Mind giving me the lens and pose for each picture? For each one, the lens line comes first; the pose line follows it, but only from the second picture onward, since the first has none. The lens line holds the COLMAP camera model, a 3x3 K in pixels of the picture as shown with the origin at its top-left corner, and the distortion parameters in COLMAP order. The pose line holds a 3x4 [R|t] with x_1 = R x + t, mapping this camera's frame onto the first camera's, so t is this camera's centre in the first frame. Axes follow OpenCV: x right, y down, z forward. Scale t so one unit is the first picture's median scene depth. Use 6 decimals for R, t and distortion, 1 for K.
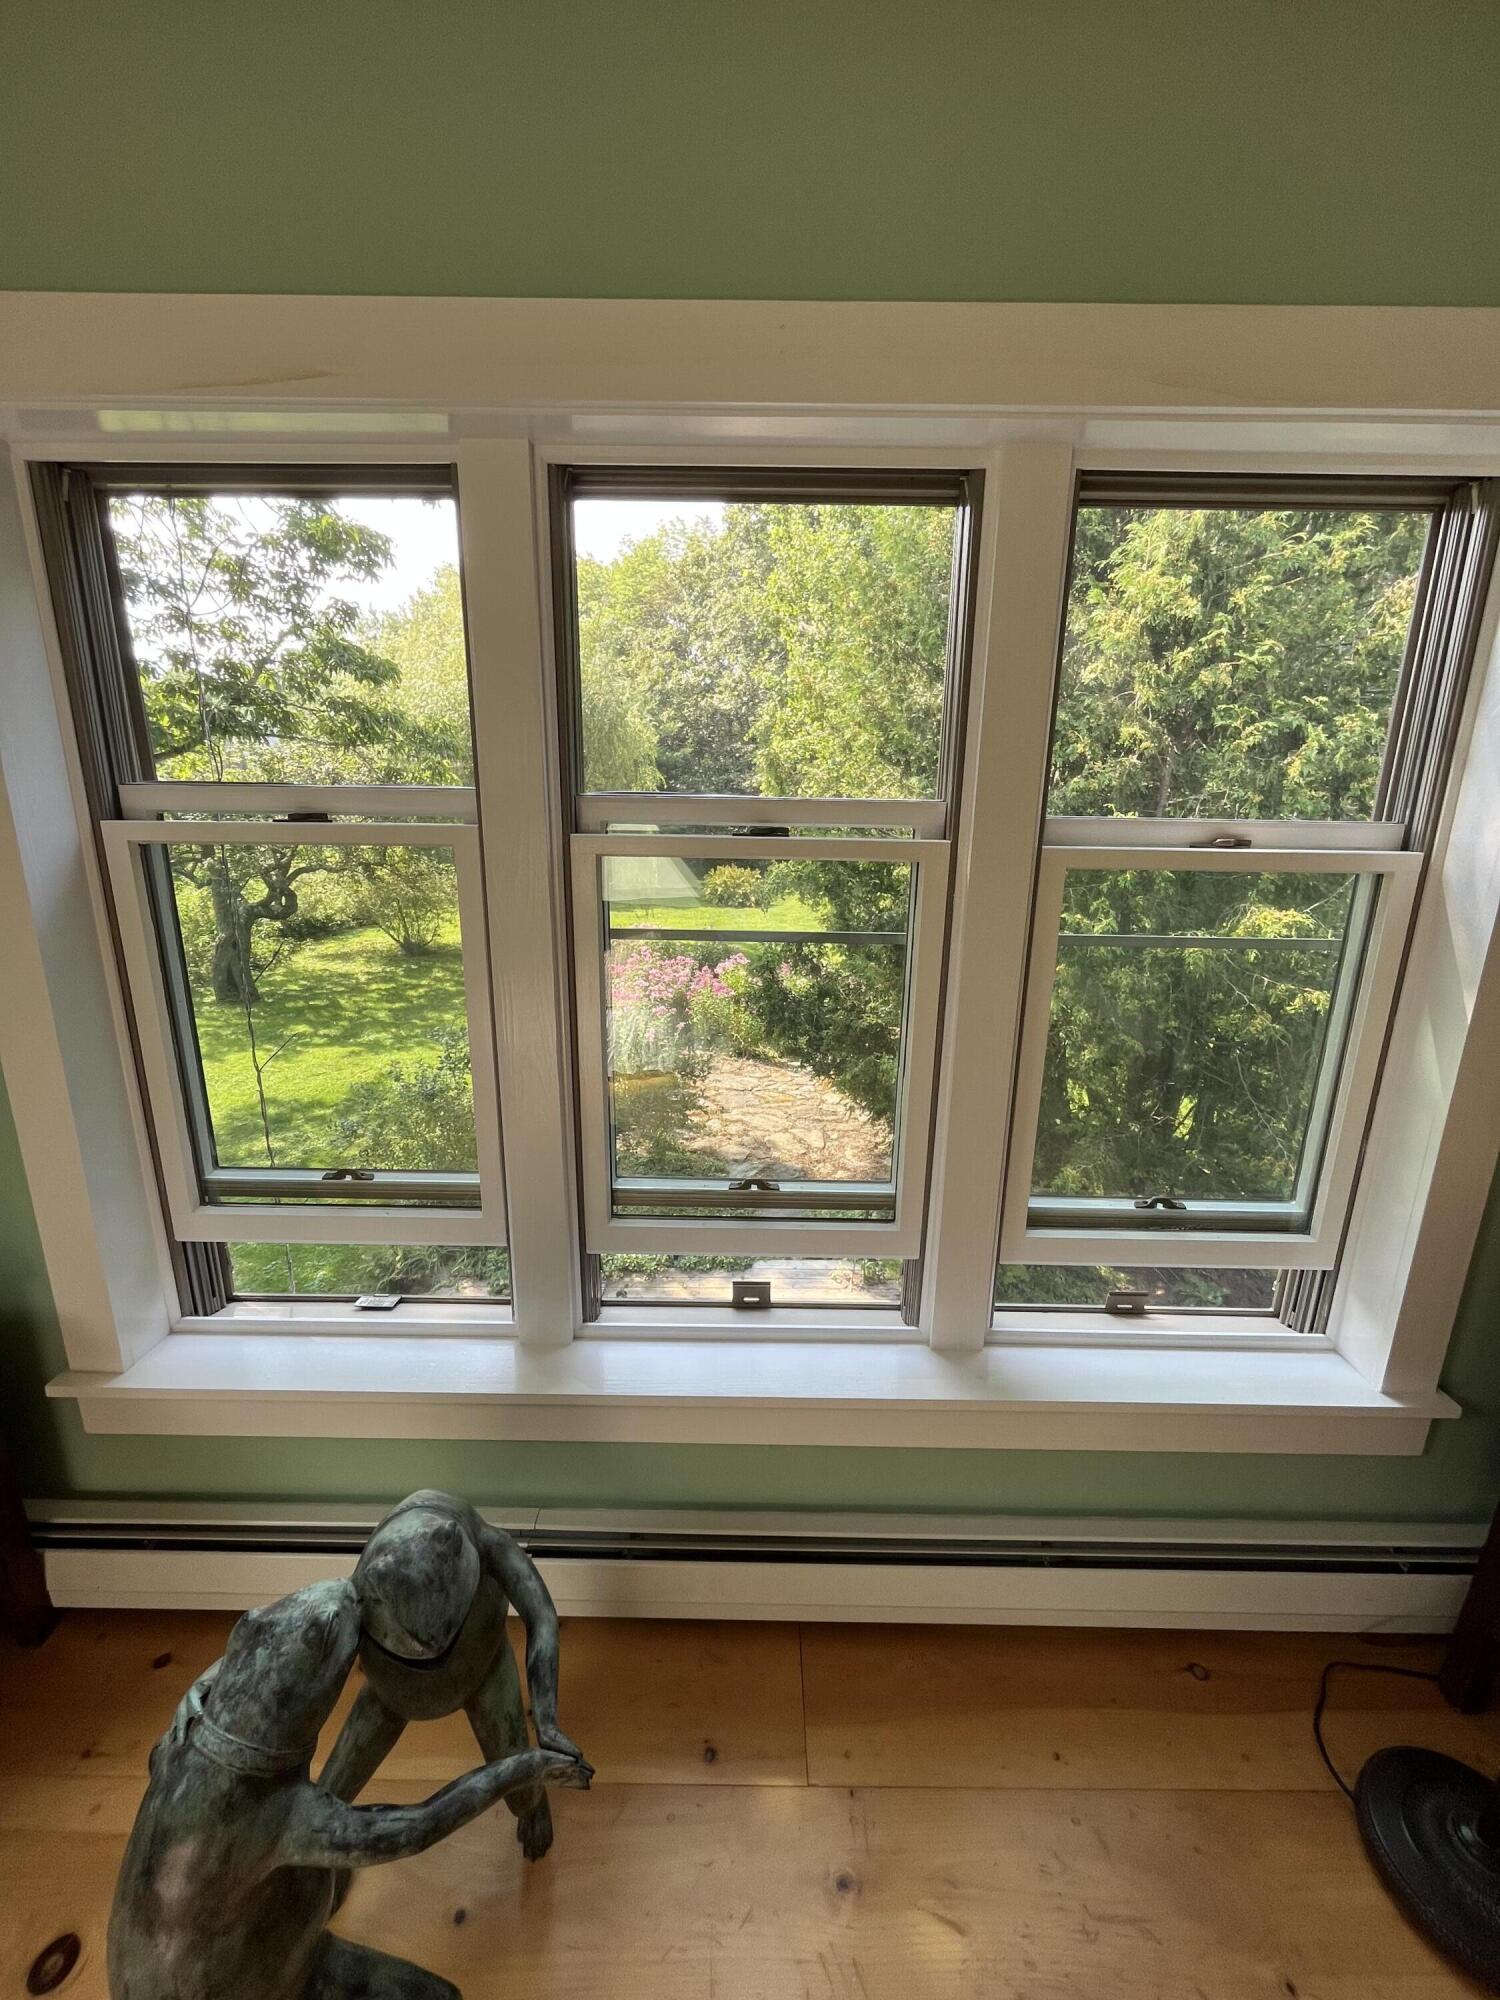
lens RADIAL K [[814.6, 0, 749.1], [0, 814.6, 998.9], [0, 0, 1]] dist [-0.000428, -0.001044]
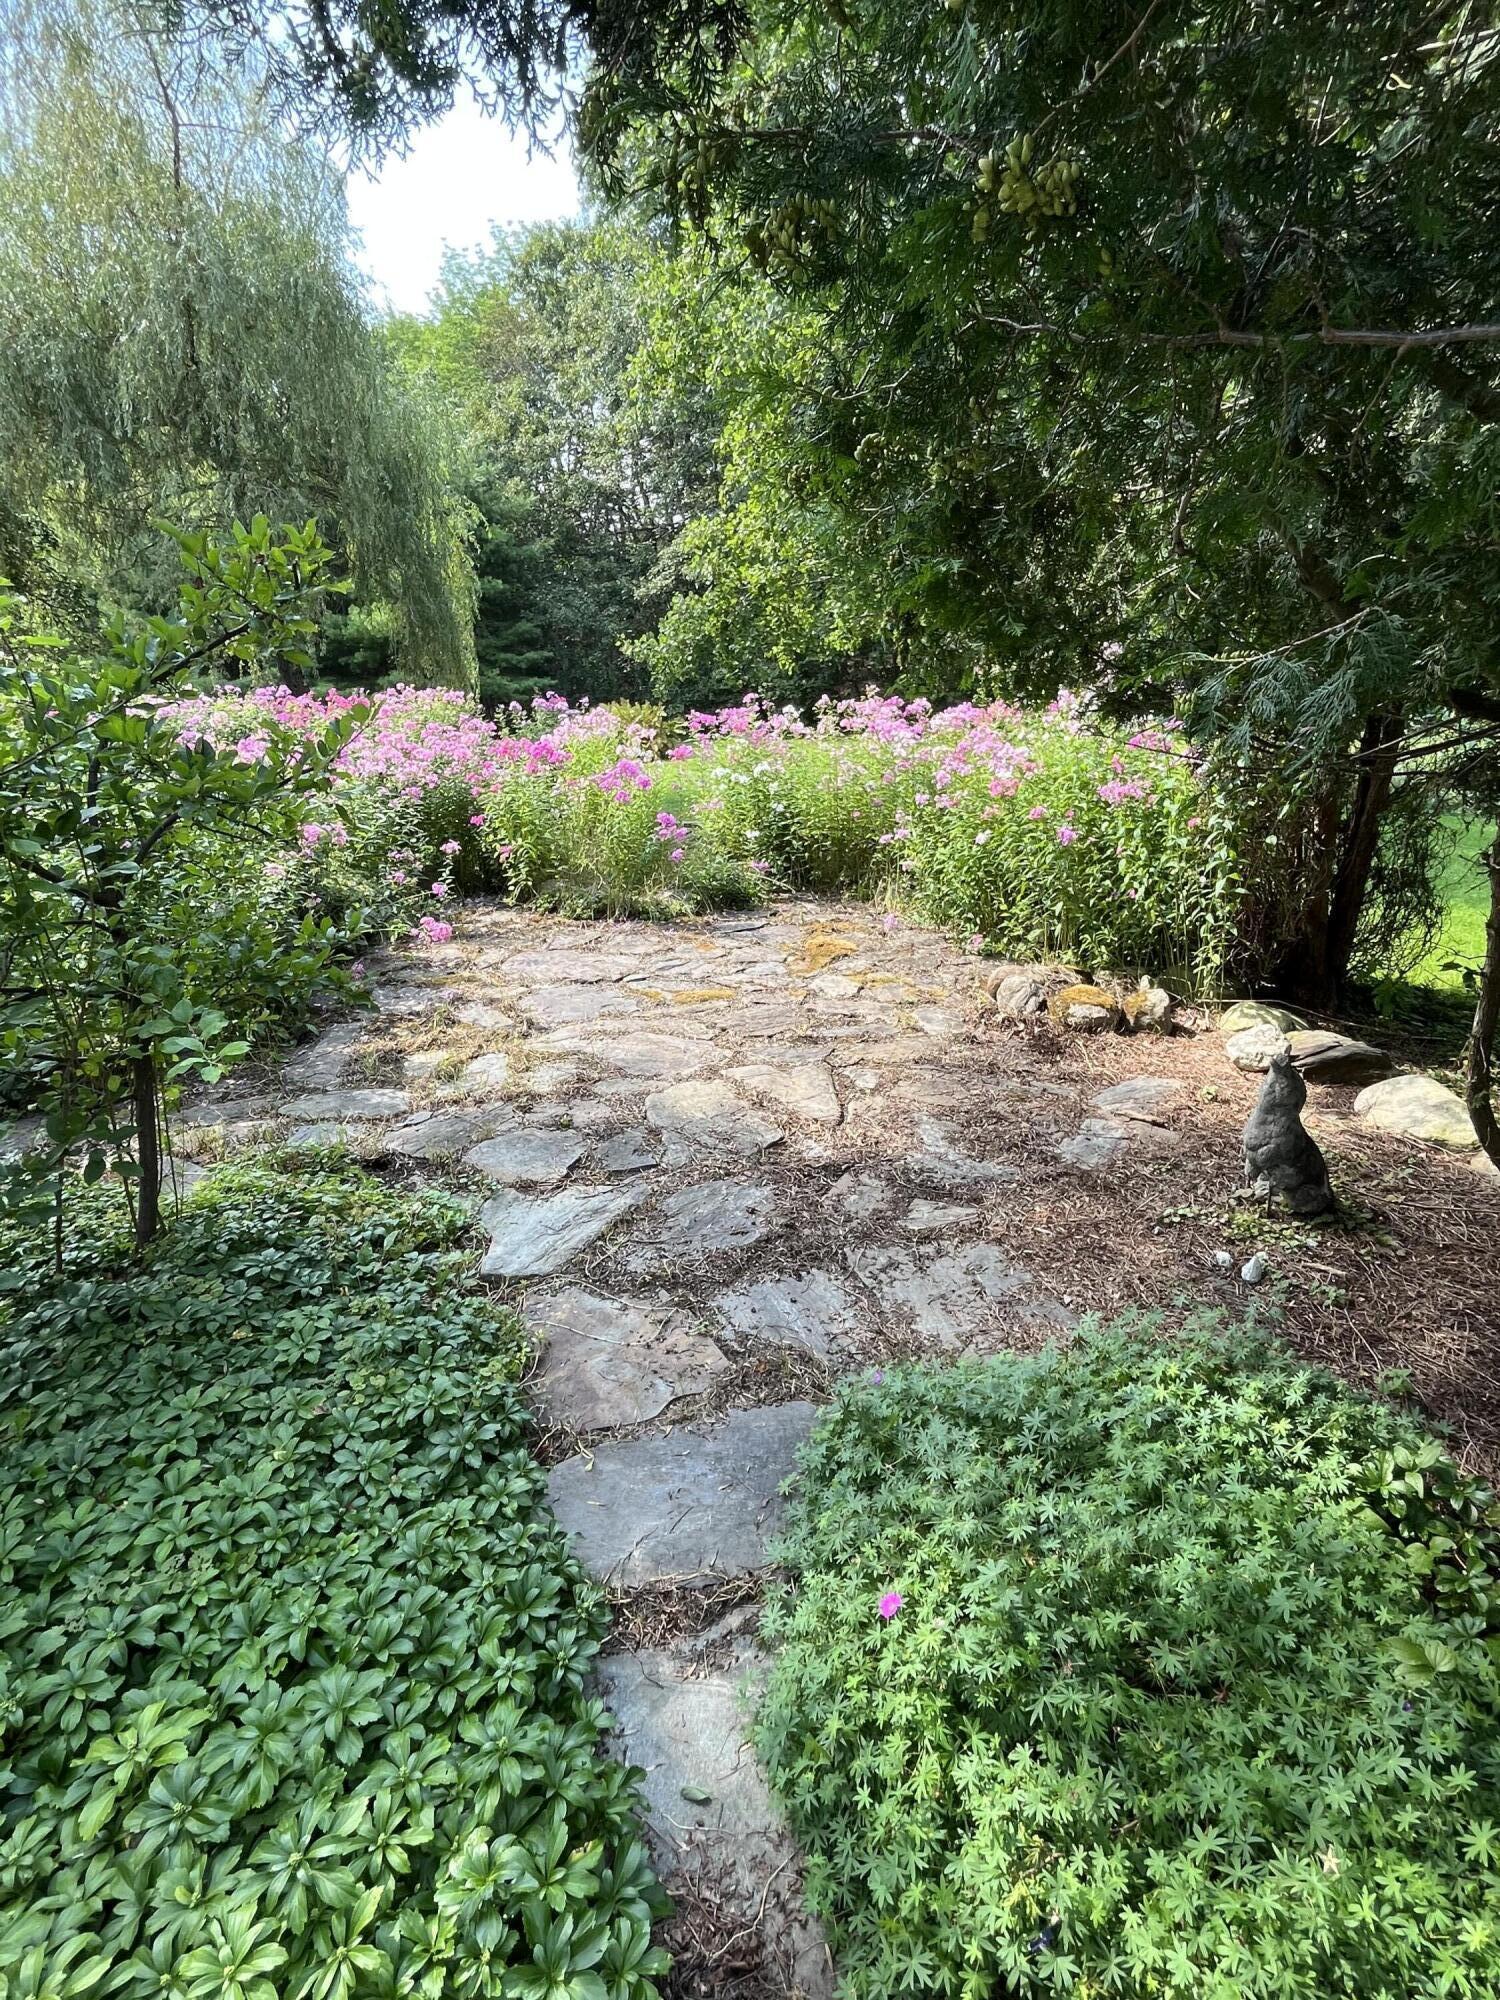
lens RADIAL K [[993.5, 0, 750.6], [0, 993.5, 997.2], [0, 0, 1]] dist [0.004158, -0.000114]
pose [[0.995767, -0.053963, 0.074409, 0.030357], [0.049906, 0.997219, 0.055346, 0.104428], [-0.077188, -0.051399, 0.995691, 0.577263]]
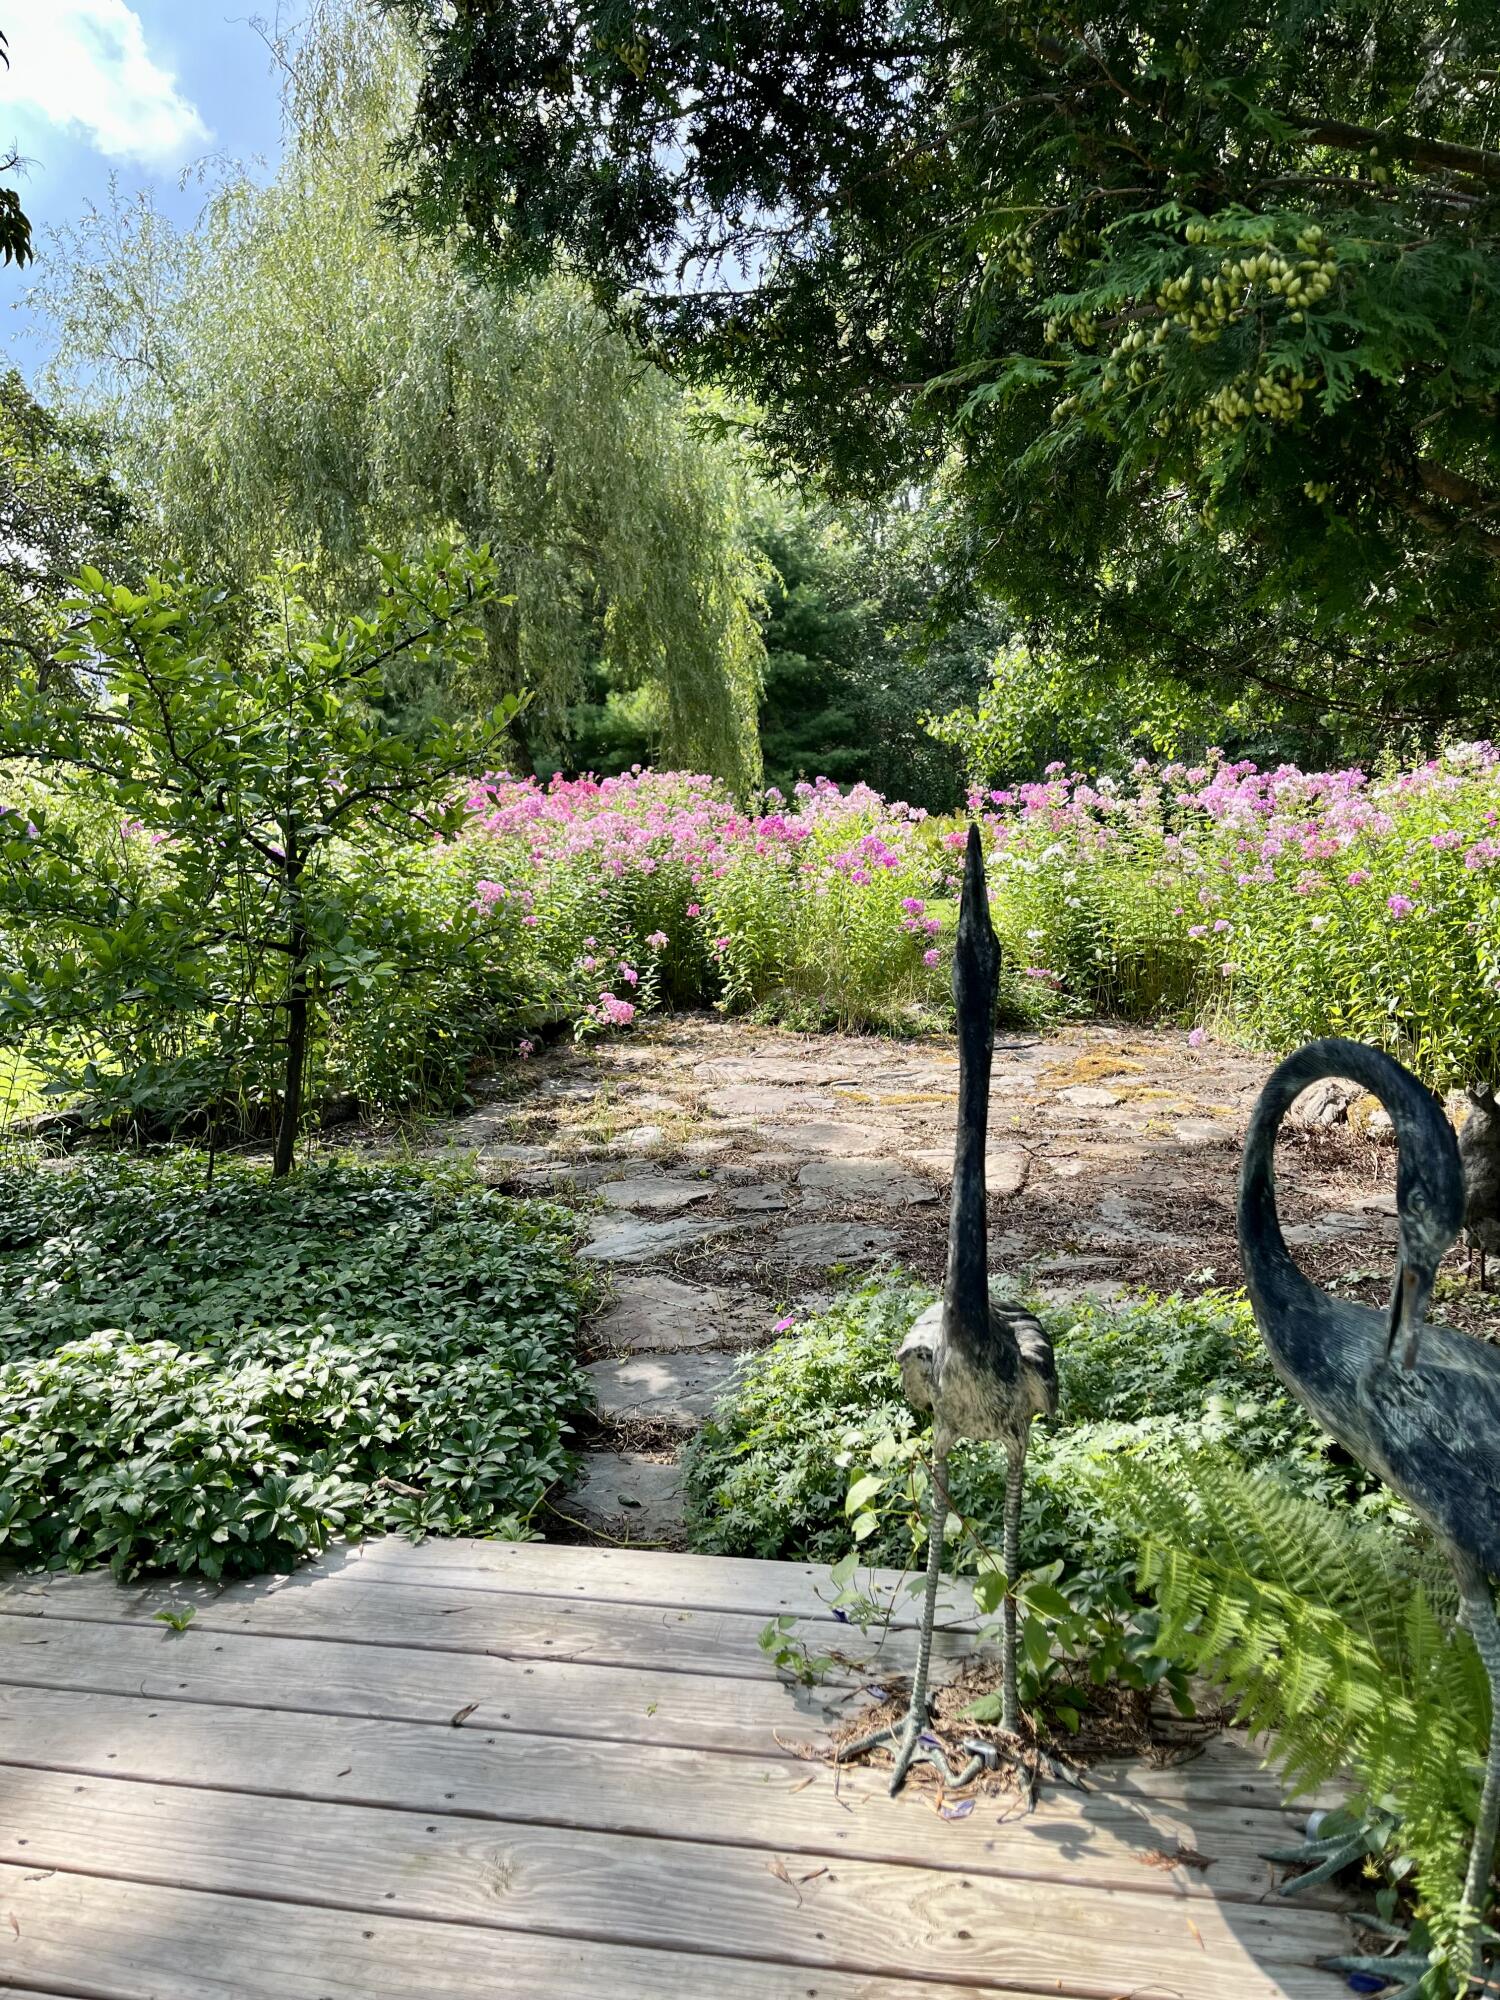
lens RADIAL K [[1533.1, 0, 748.2], [0, 1533.1, 1001.4], [0, 0, 1]] dist [0.057570, -0.009552]
pose [[0.981261, -0.005993, -0.192590, 0.091014], [-0.019098, 0.991569, -0.128163, 0.166407], [0.191734, 0.129439, 0.972874, 0.462809]]
